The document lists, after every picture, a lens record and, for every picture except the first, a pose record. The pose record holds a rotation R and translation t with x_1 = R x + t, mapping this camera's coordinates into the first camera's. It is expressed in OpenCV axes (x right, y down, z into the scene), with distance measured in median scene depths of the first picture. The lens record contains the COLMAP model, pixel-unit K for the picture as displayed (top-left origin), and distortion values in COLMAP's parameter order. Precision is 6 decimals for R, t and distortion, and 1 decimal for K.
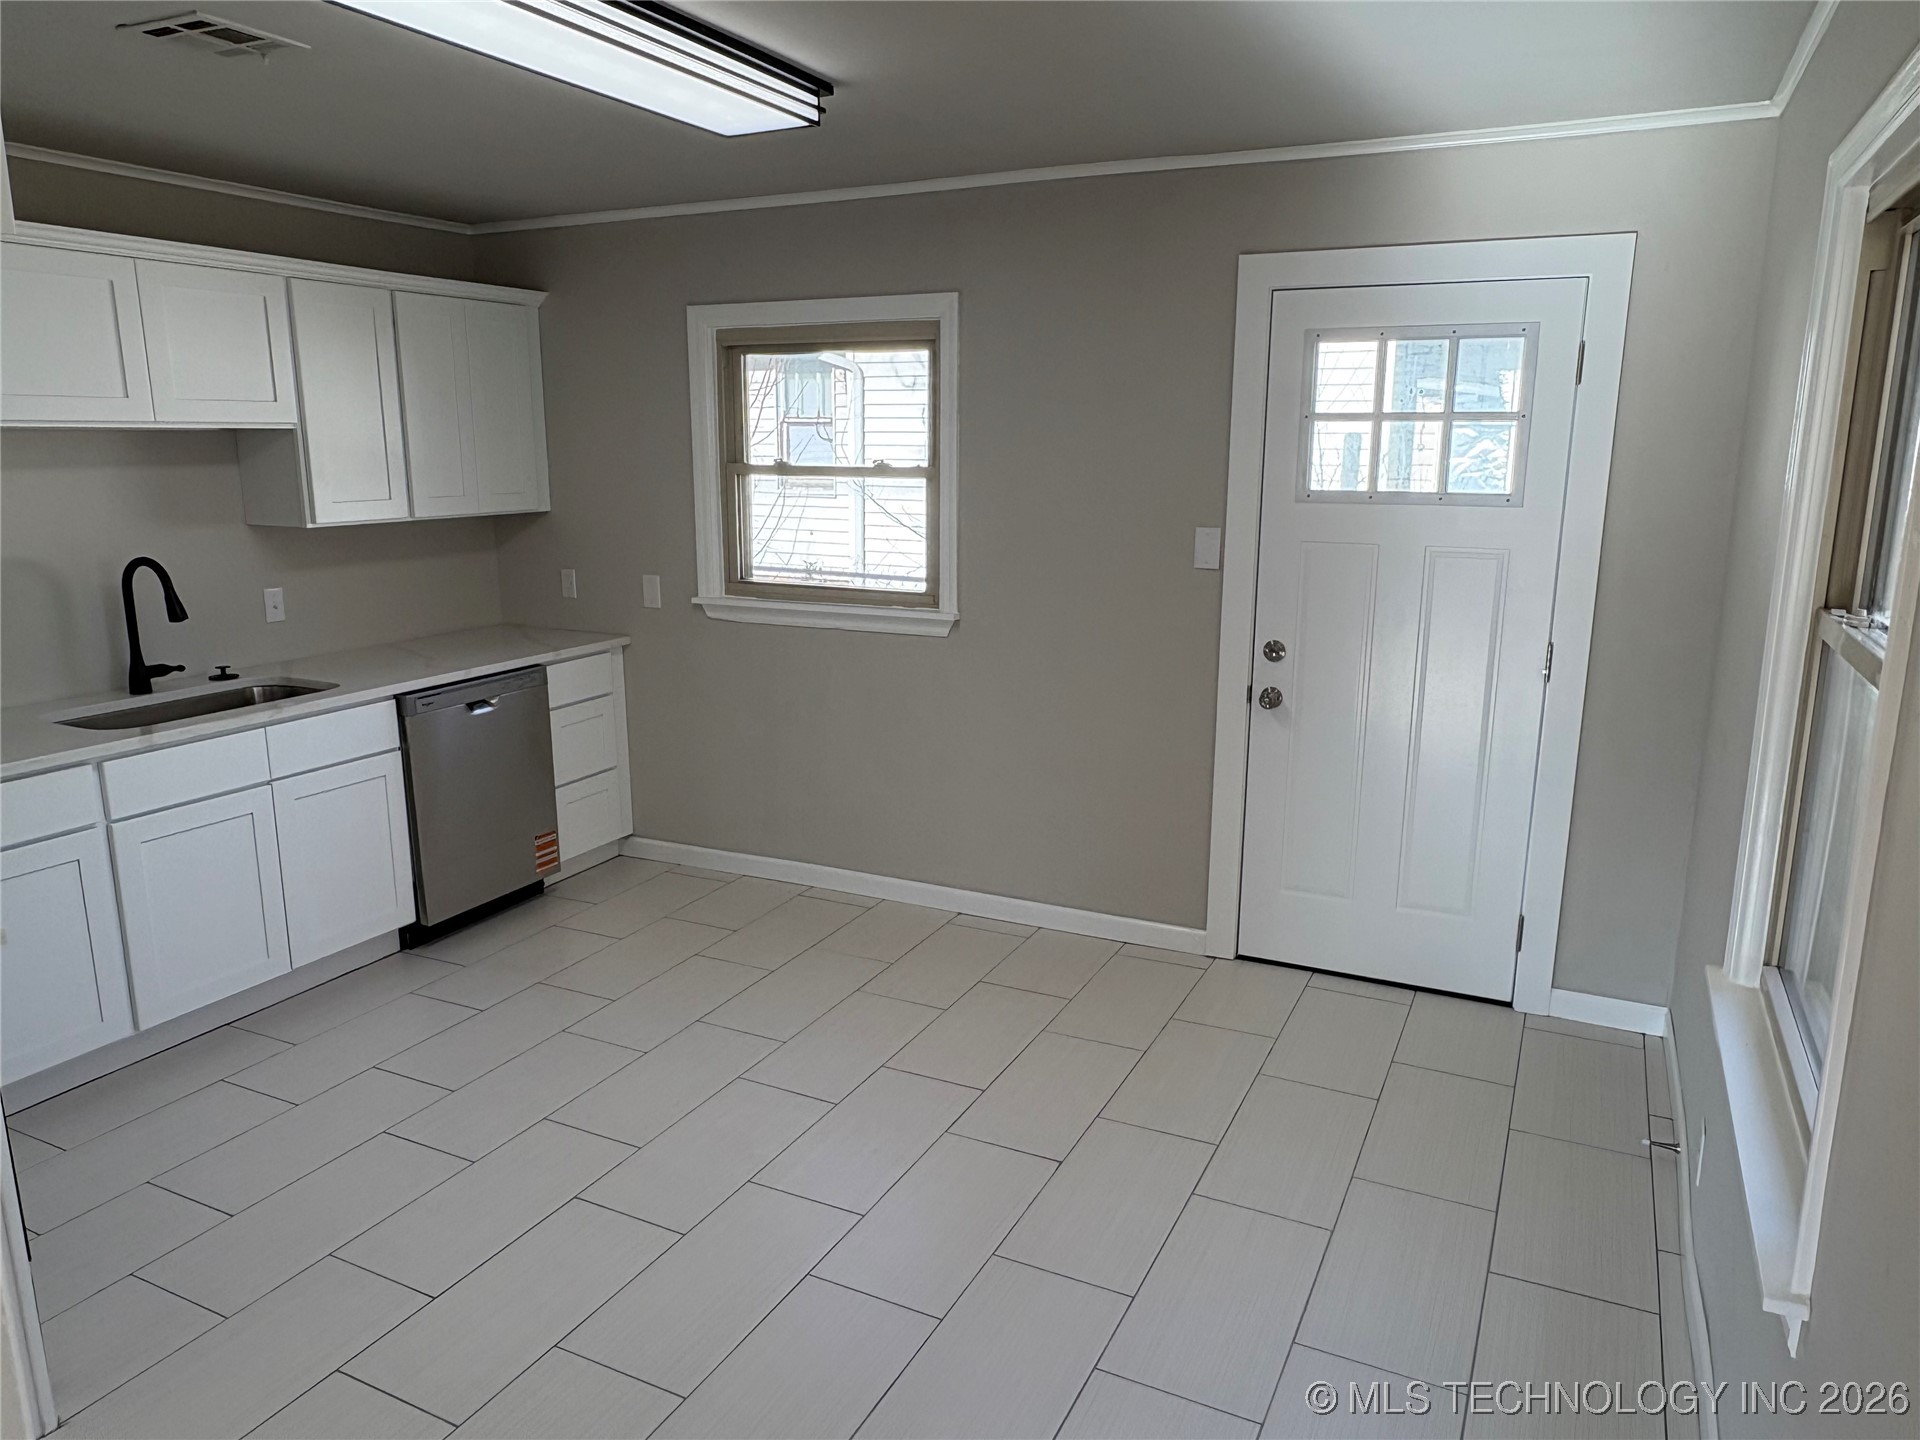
lens RADIAL K [[1293.4, 0, 955.9], [0, 1293.4, 715.0], [0, 0, 1]] dist [0.005958, -0.001184]
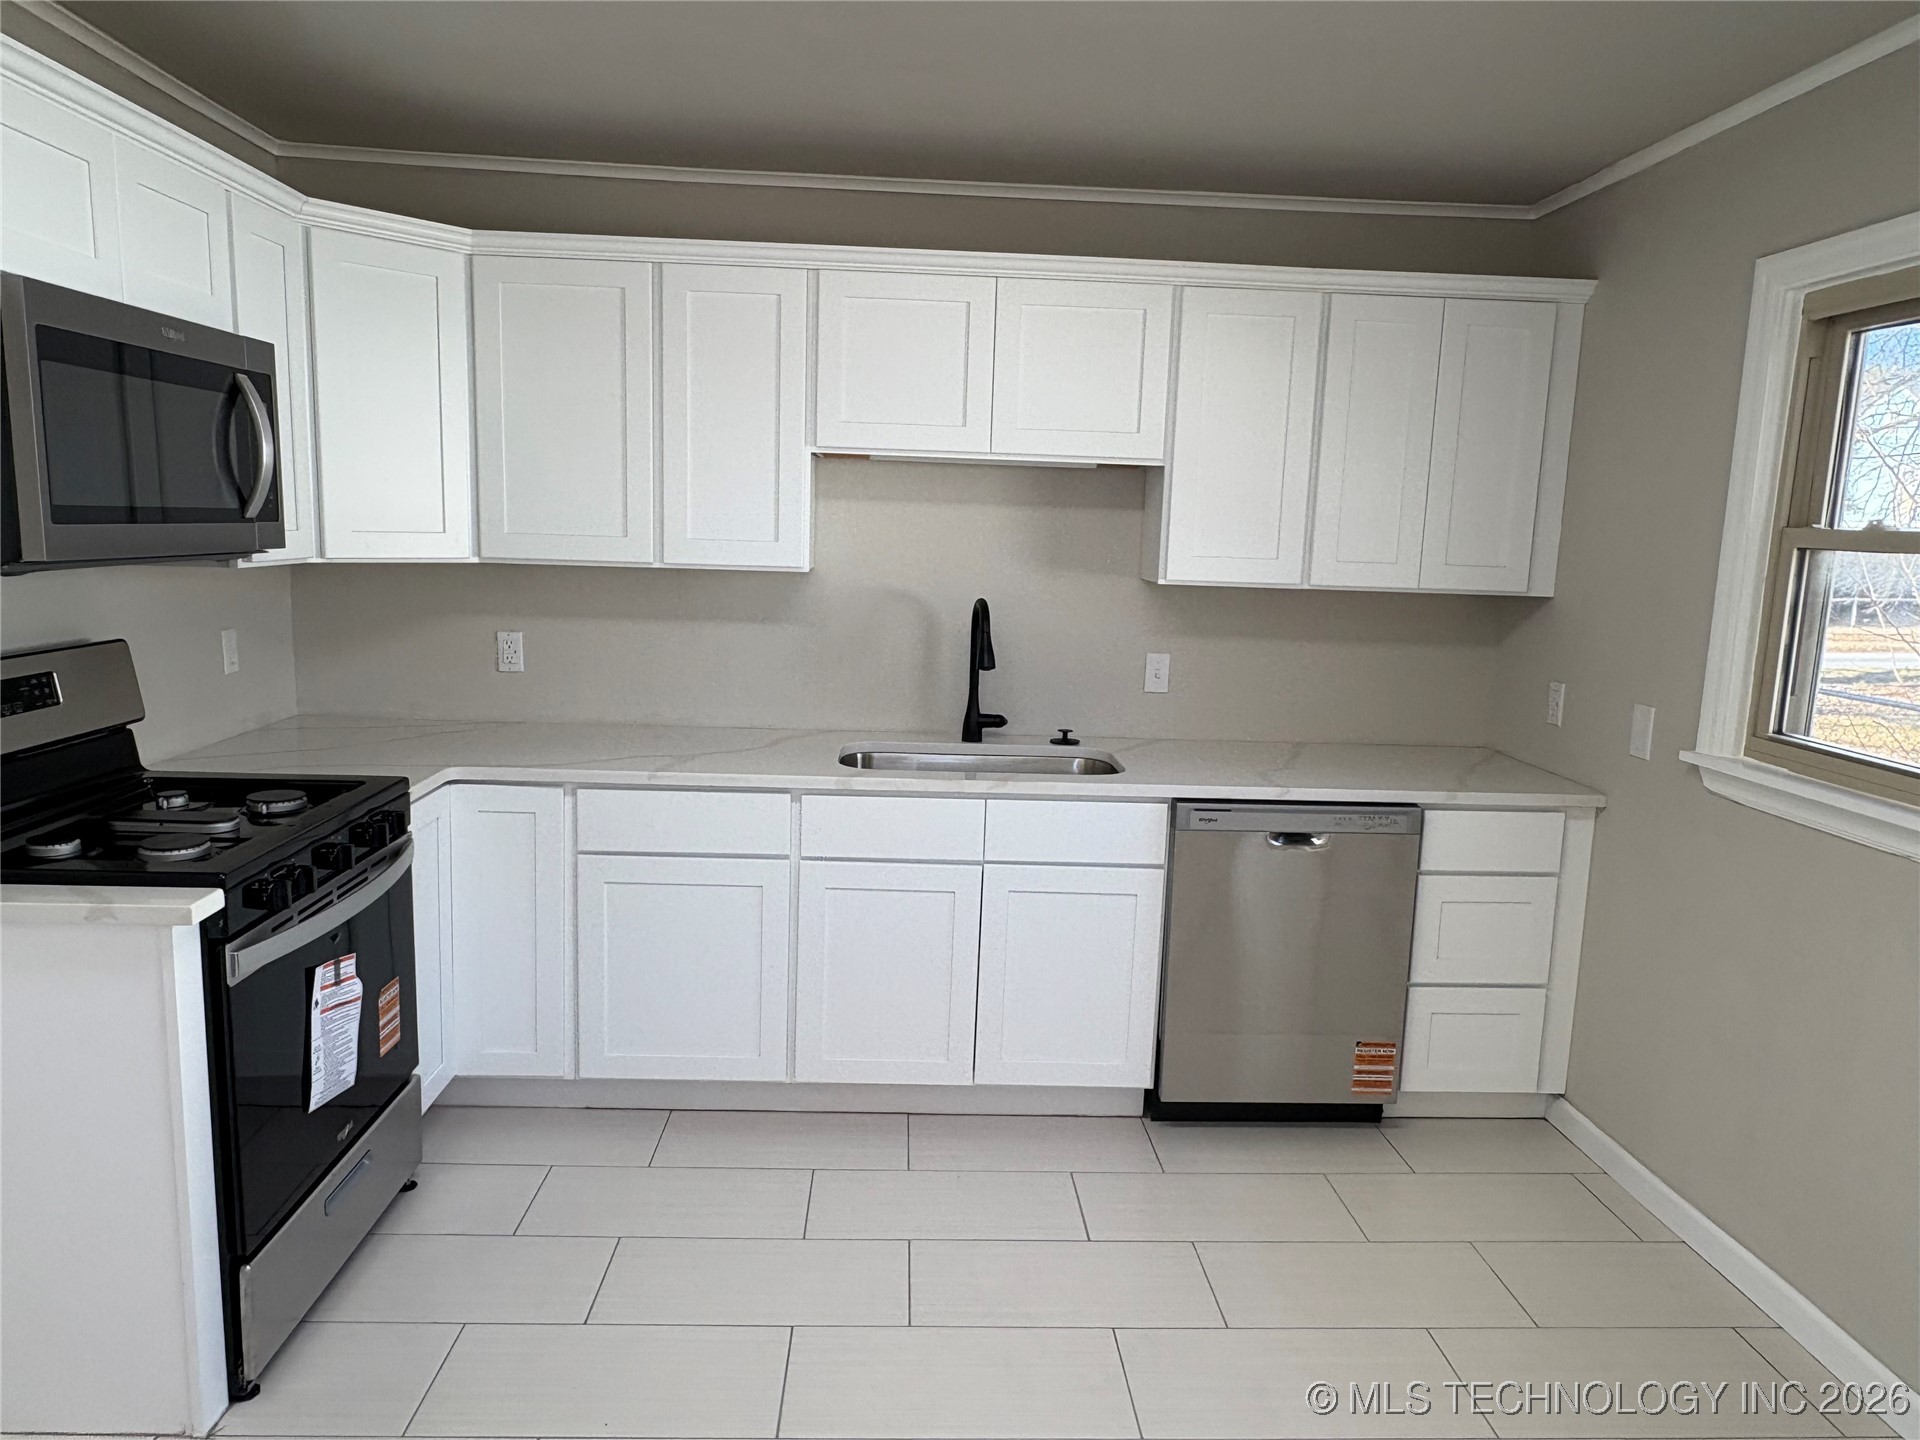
lens RADIAL K [[1293.4, 0, 962.6], [0, 1293.4, 720.8], [0, 0, 1]] dist [0.005958, -0.001184]
pose [[0.488210, 0.149883, -0.859759, 0.156674], [-0.218819, 0.974696, 0.045665, -0.064013], [0.844849, 0.165838, 0.508653, 0.450564]]
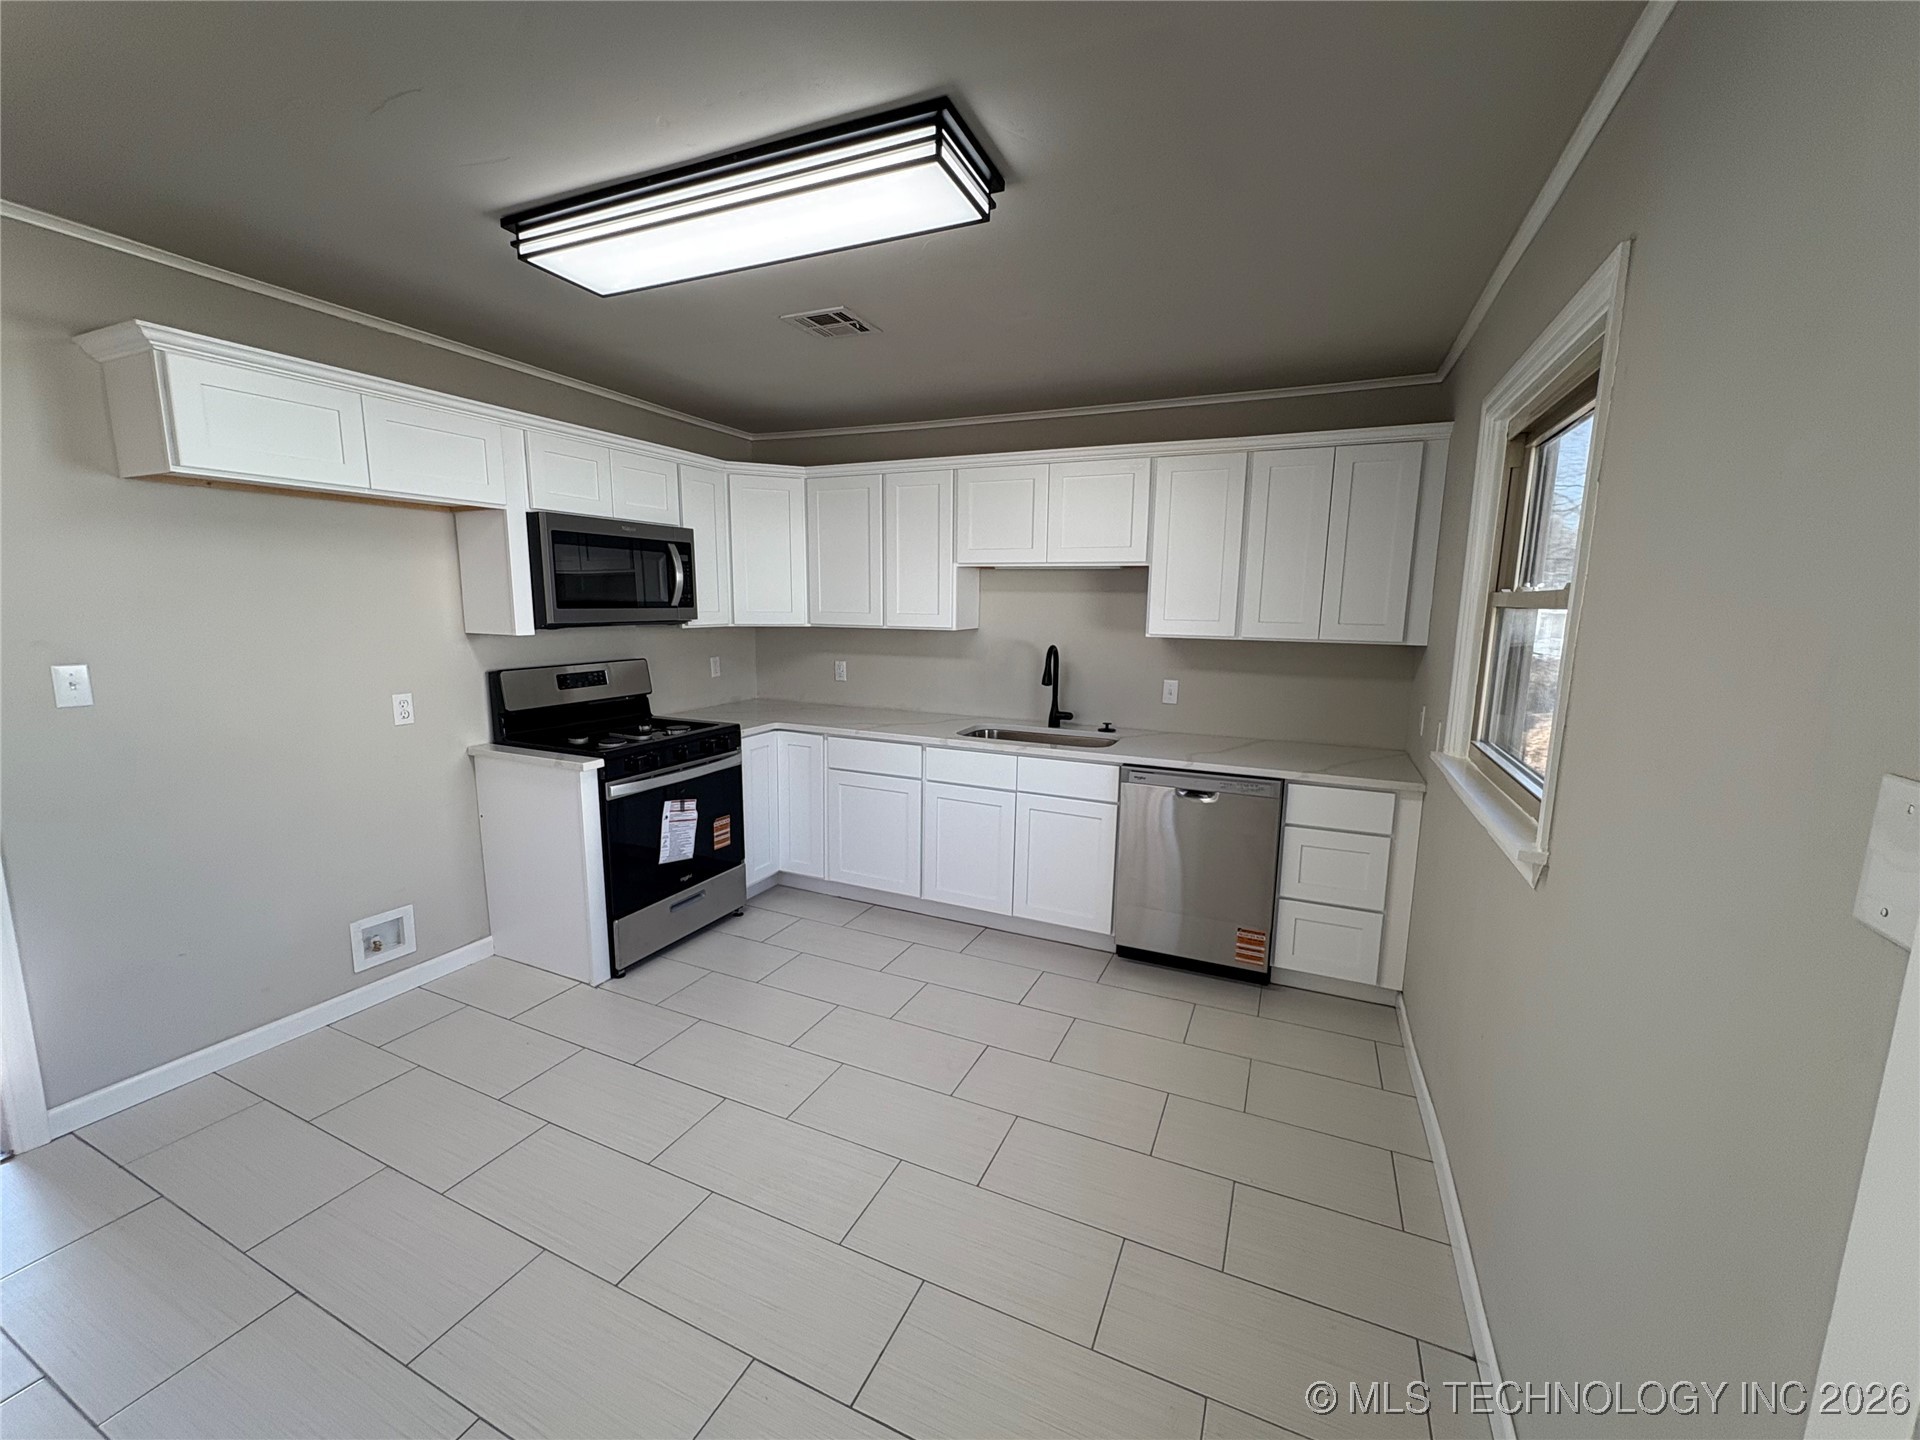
lens RADIAL K [[768.5, 0, 964.4], [0, 768.5, 720.5], [0, 0, 1]] dist [-0.001527, 0.000435]
pose [[0.042573, 0.155130, -0.986976, 0.296698], [-0.226036, 0.963753, 0.141730, -0.121457], [0.973188, 0.217058, 0.076095, 0.714737]]
